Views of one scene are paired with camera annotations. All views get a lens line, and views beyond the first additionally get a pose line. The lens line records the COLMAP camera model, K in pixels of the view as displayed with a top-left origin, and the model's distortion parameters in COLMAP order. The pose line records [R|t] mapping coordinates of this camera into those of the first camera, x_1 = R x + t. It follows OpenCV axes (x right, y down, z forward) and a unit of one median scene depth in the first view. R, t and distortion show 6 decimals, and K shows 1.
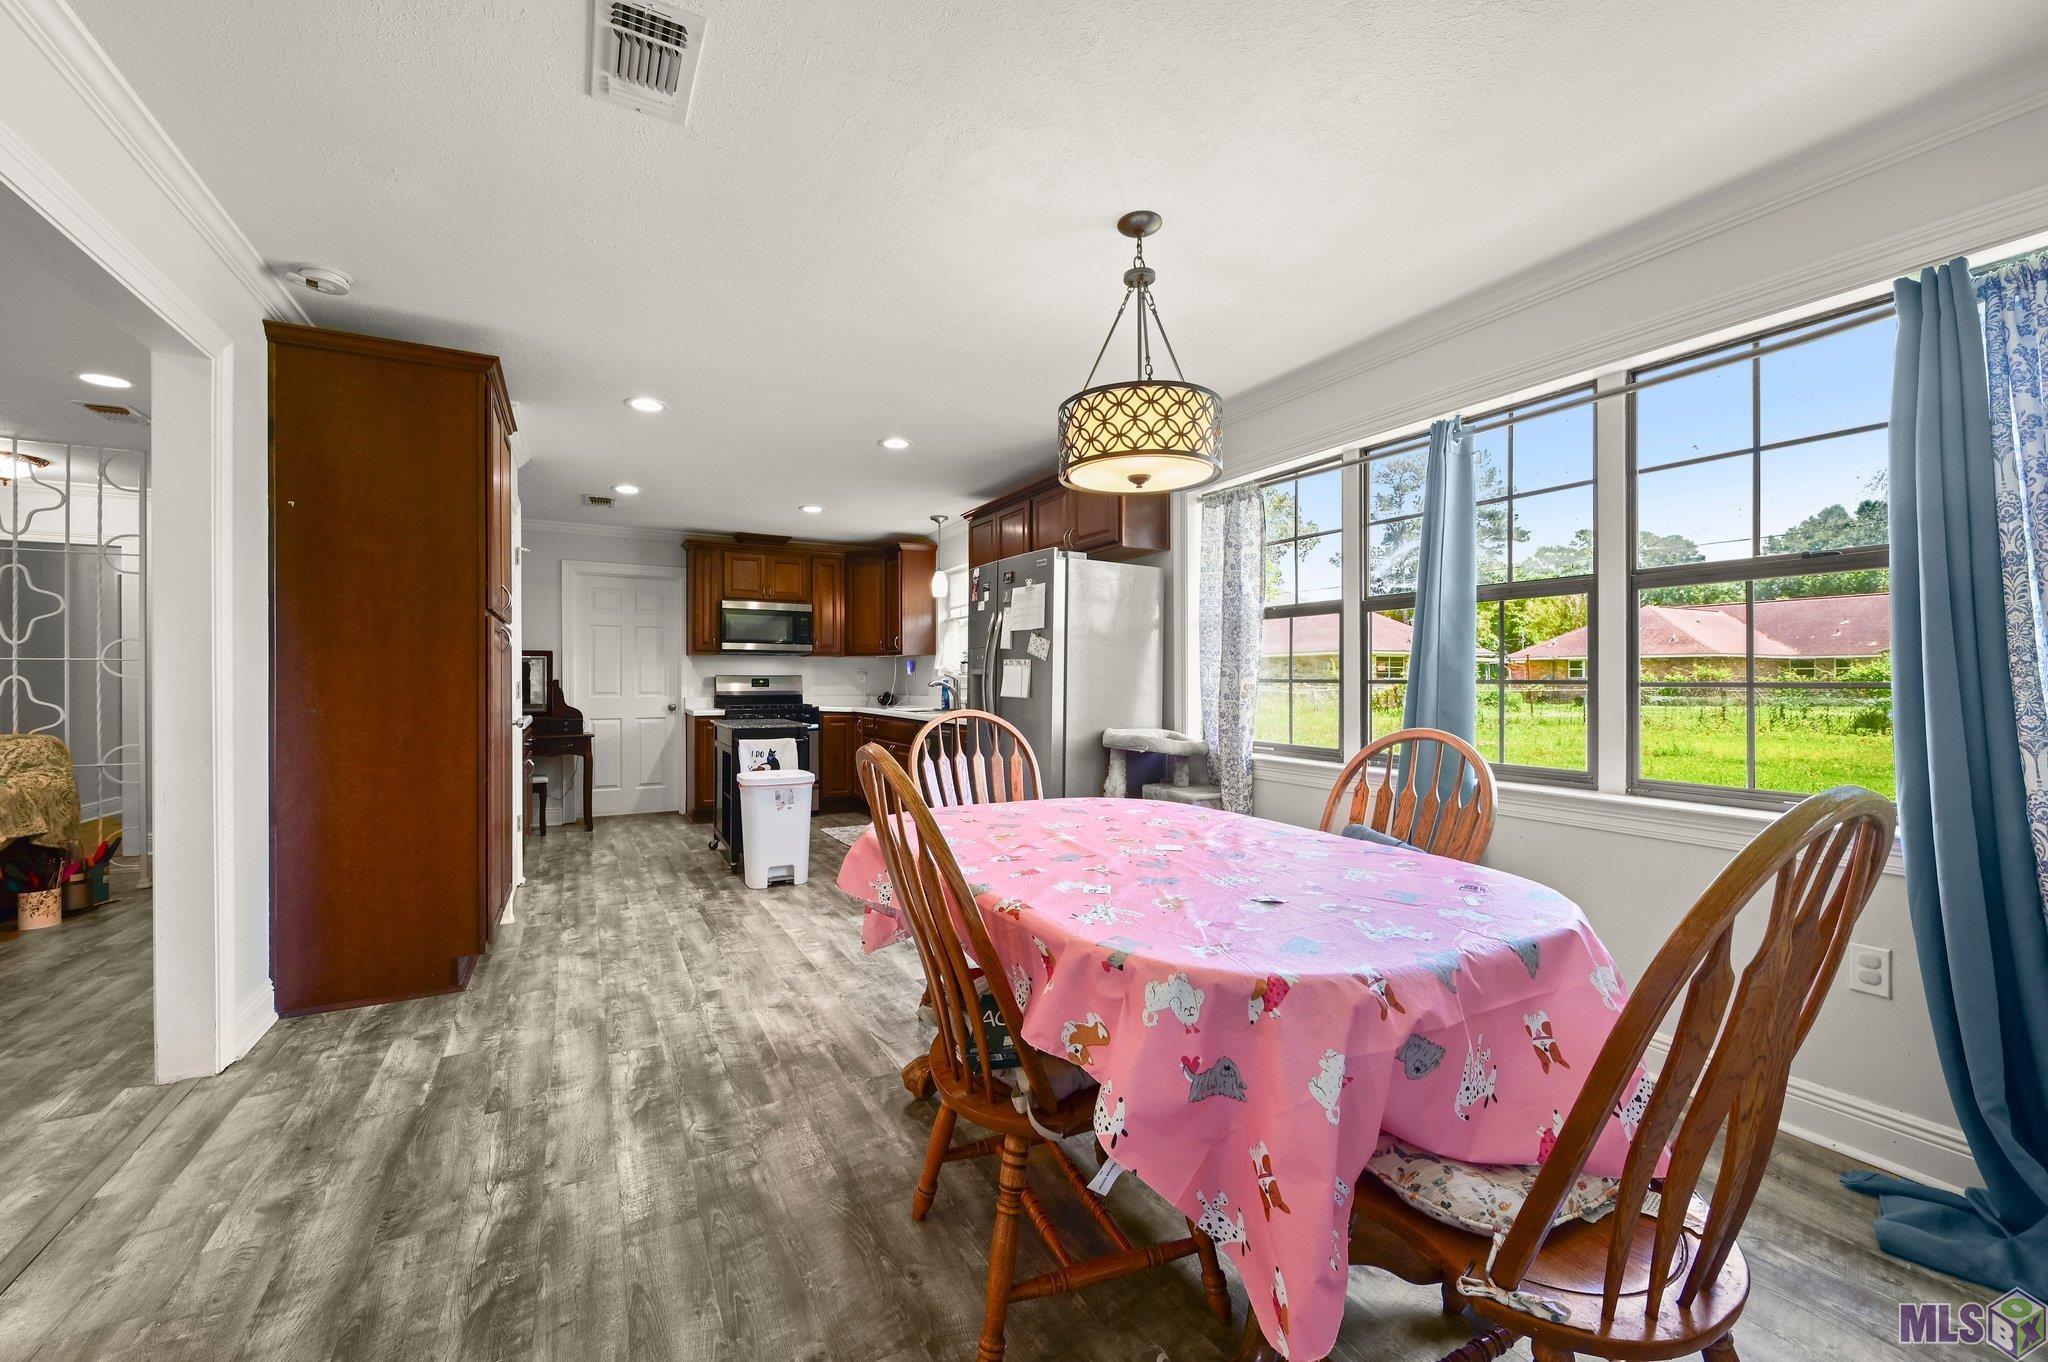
lens RADIAL K [[819.8, 0, 1015.3], [0, 819.8, 679.8], [0, 0, 1]] dist [0.008519, -0.000010]
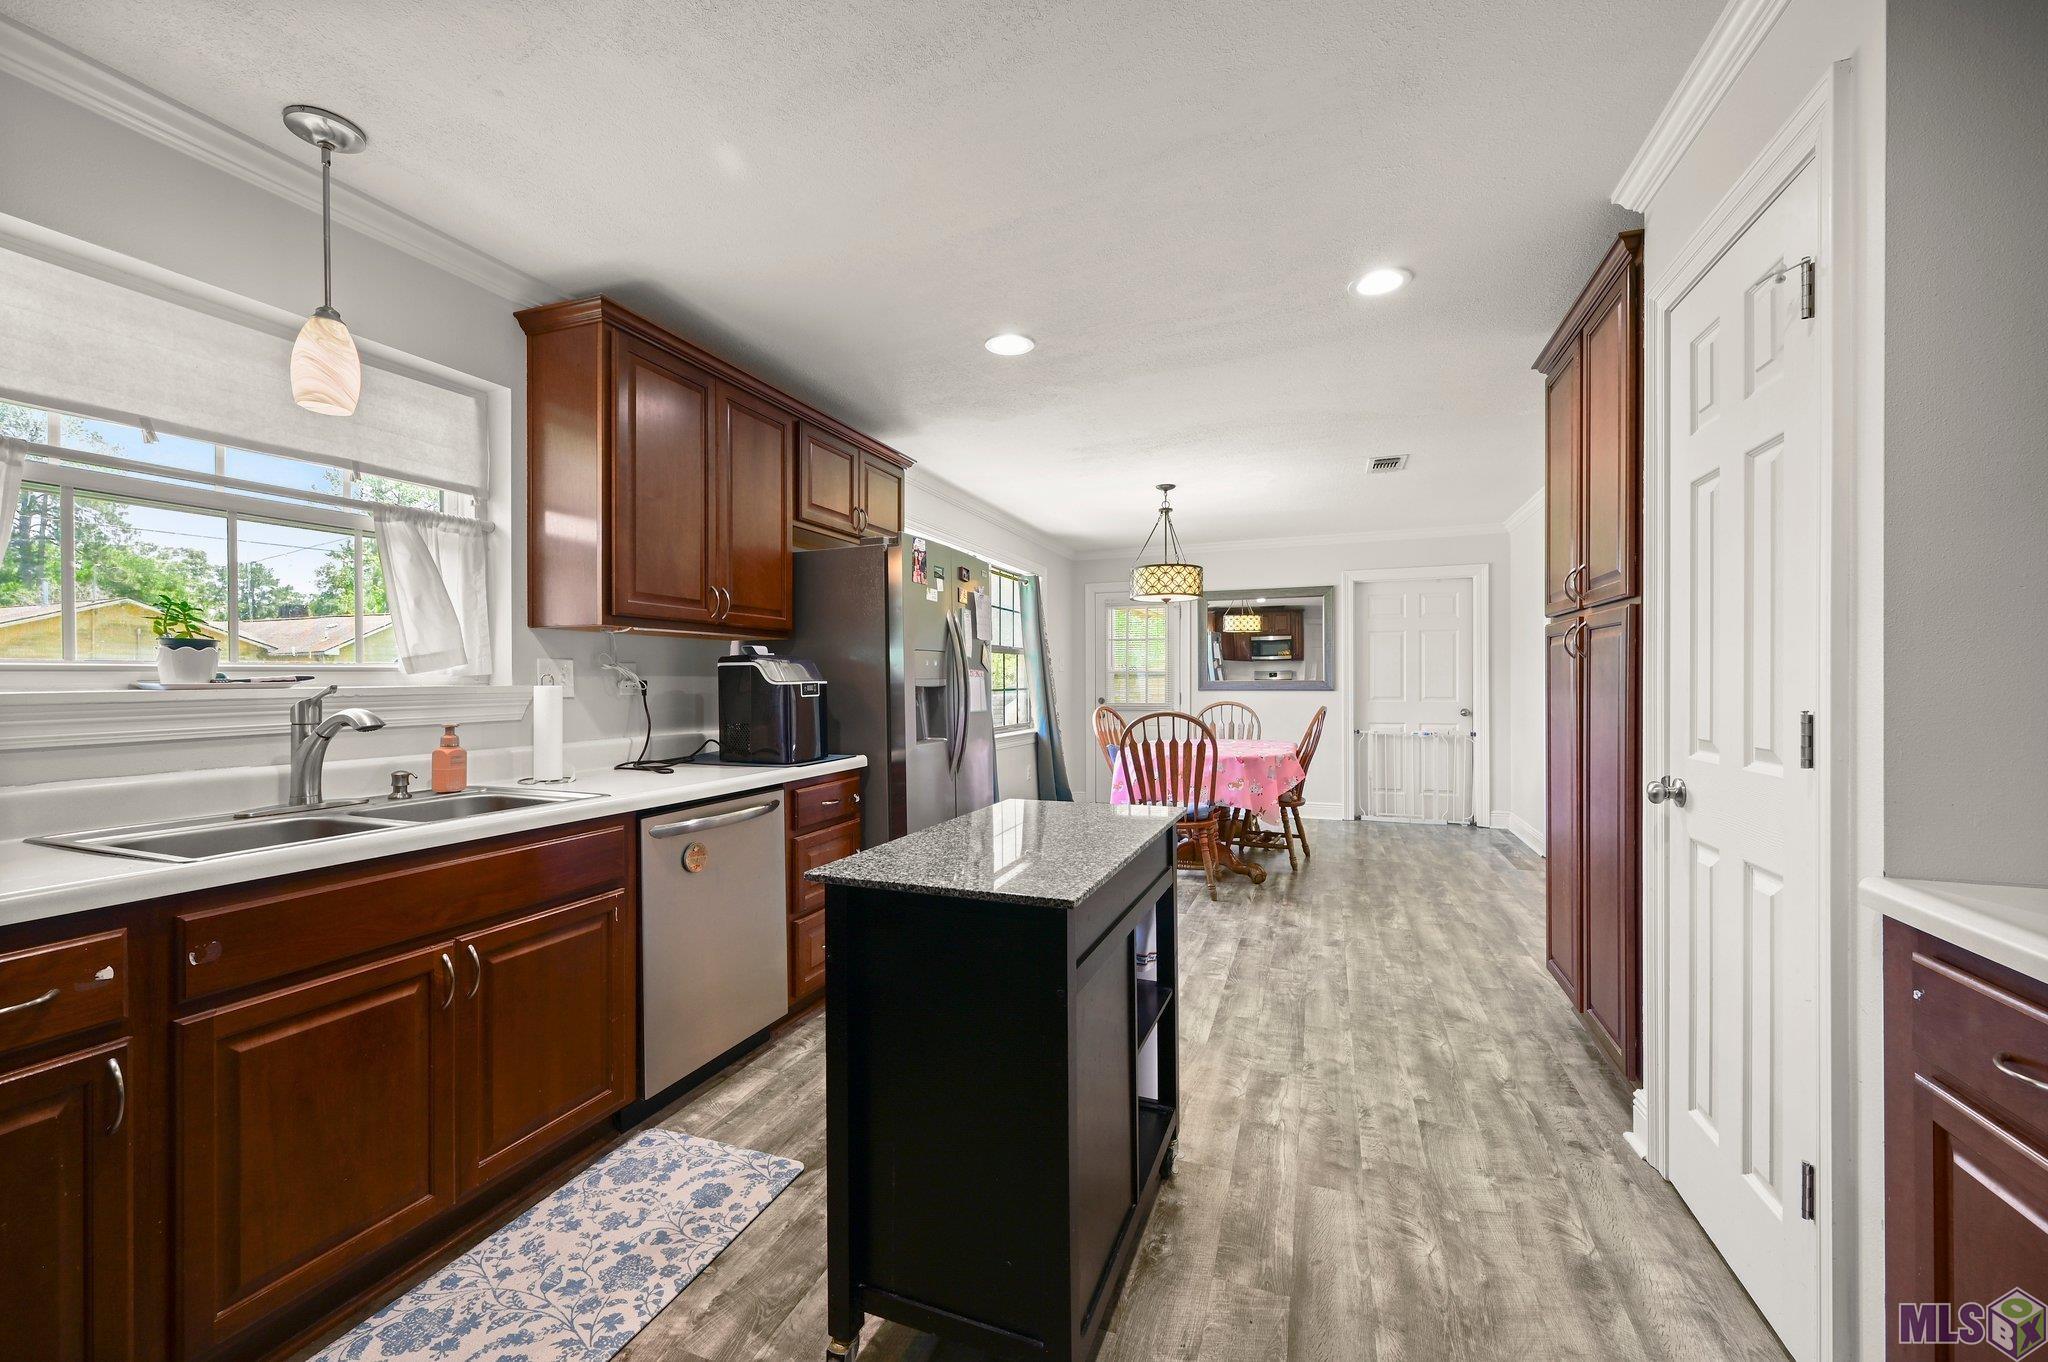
lens RADIAL K [[819.8, 0, 1014.9], [0, 819.8, 687.6], [0, 0, 1]] dist [0.008519, -0.000010]
pose [[-0.657893, 0.002185, 0.753108, -0.721728], [0.008462, 0.999954, 0.004491, -0.009660], [-0.753064, 0.009327, -0.657881, 1.588740]]
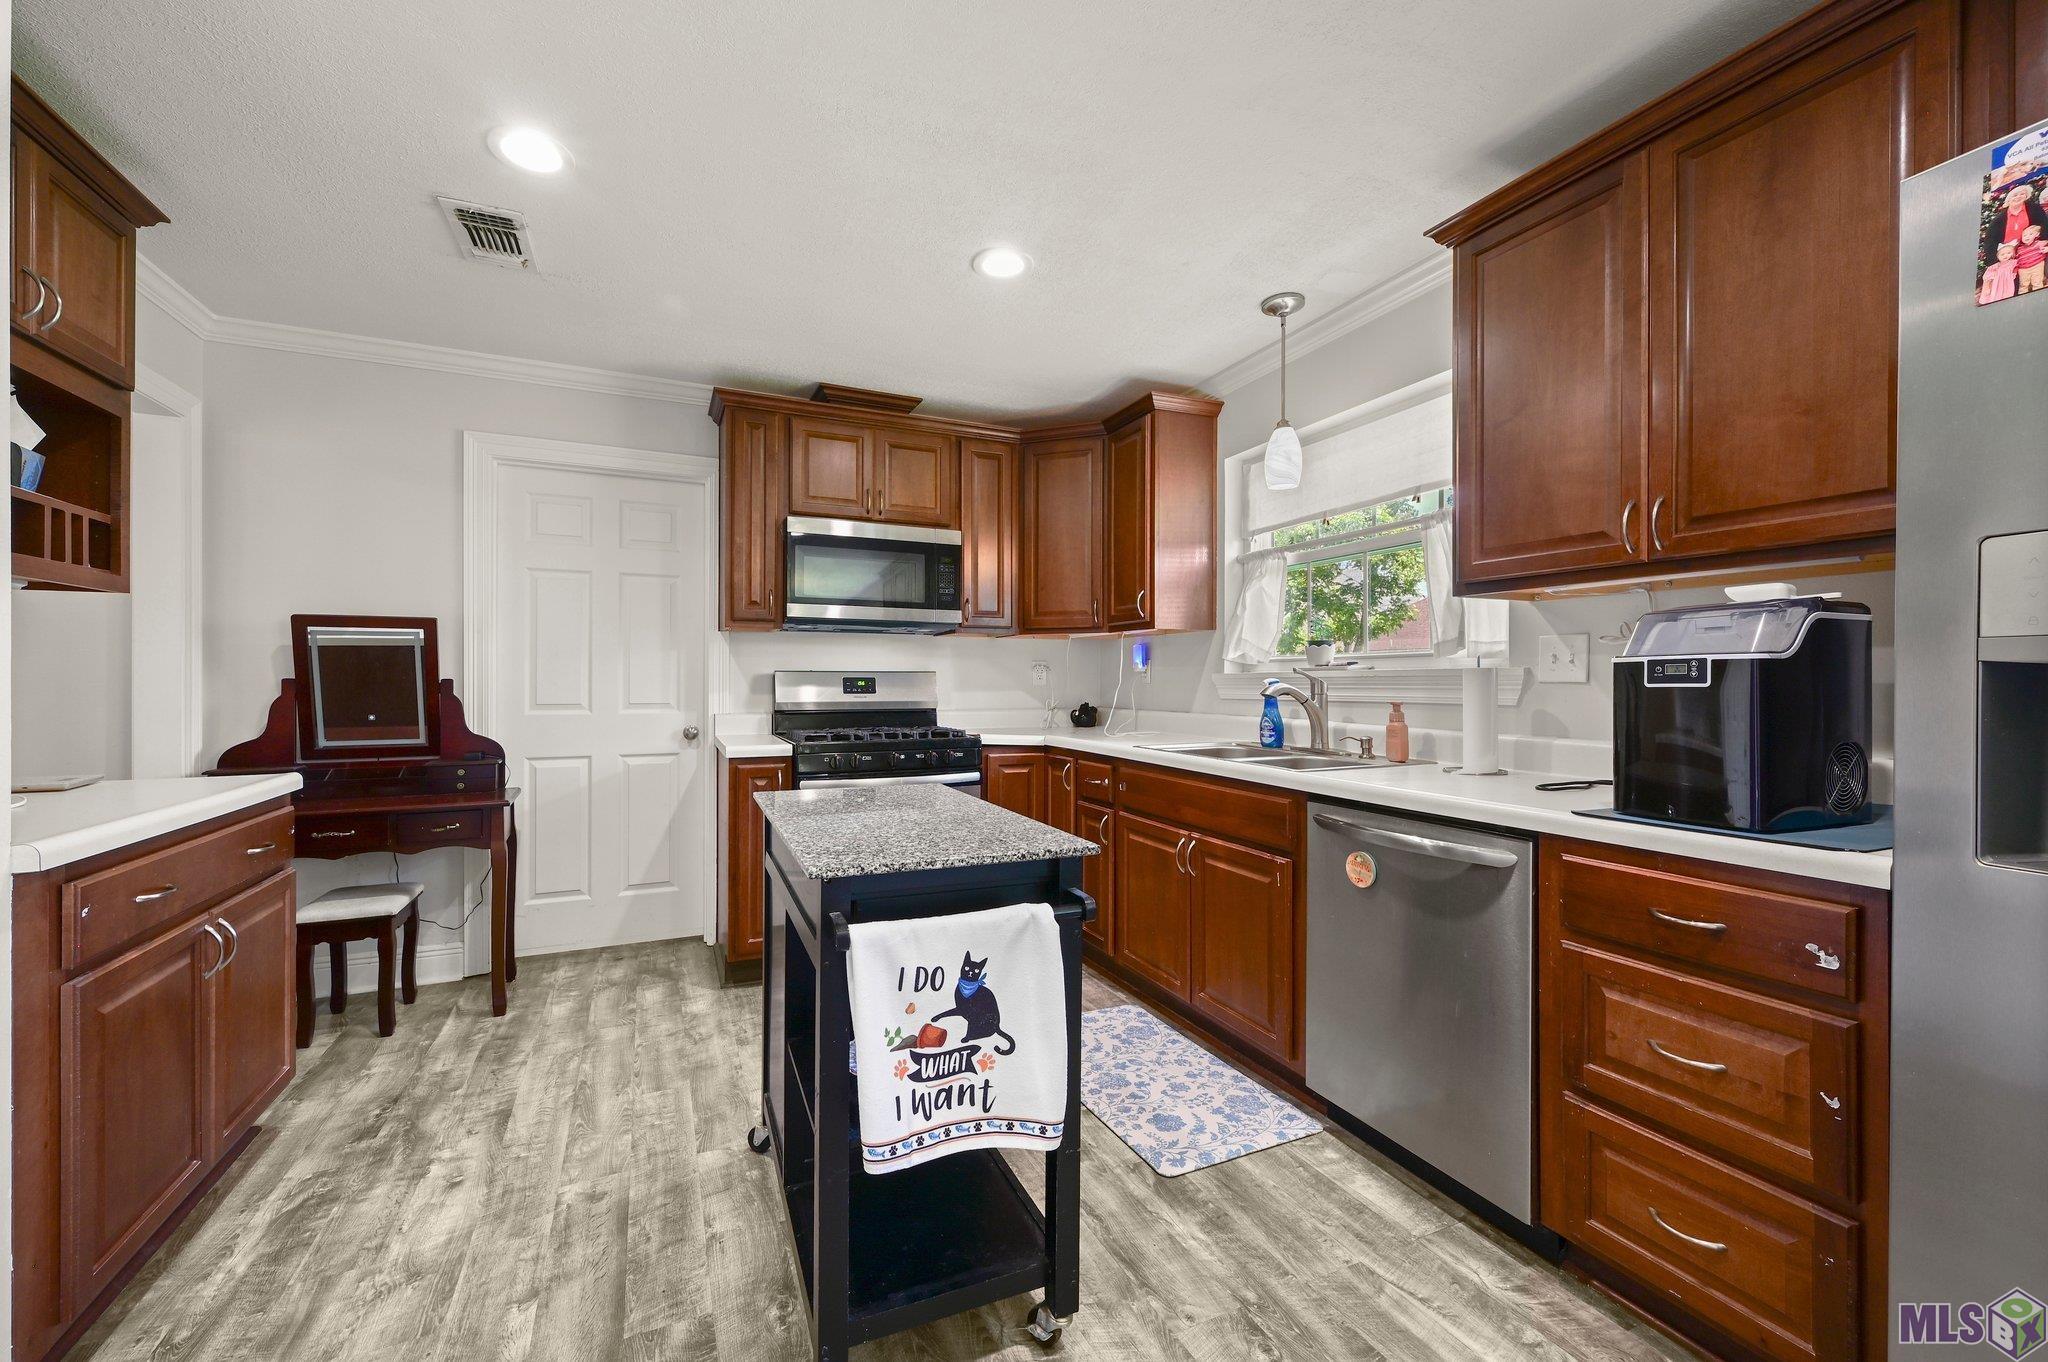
lens RADIAL K [[819.8, 0, 1011.9], [0, 819.8, 678.4], [0, 0, 1]] dist [0.008519, -0.000010]
pose [[0.997171, 0.004262, -0.075041, -0.316300], [-0.004342, 0.999990, -0.000907, -0.002123], [0.075037, 0.001230, 0.997180, 0.886527]]
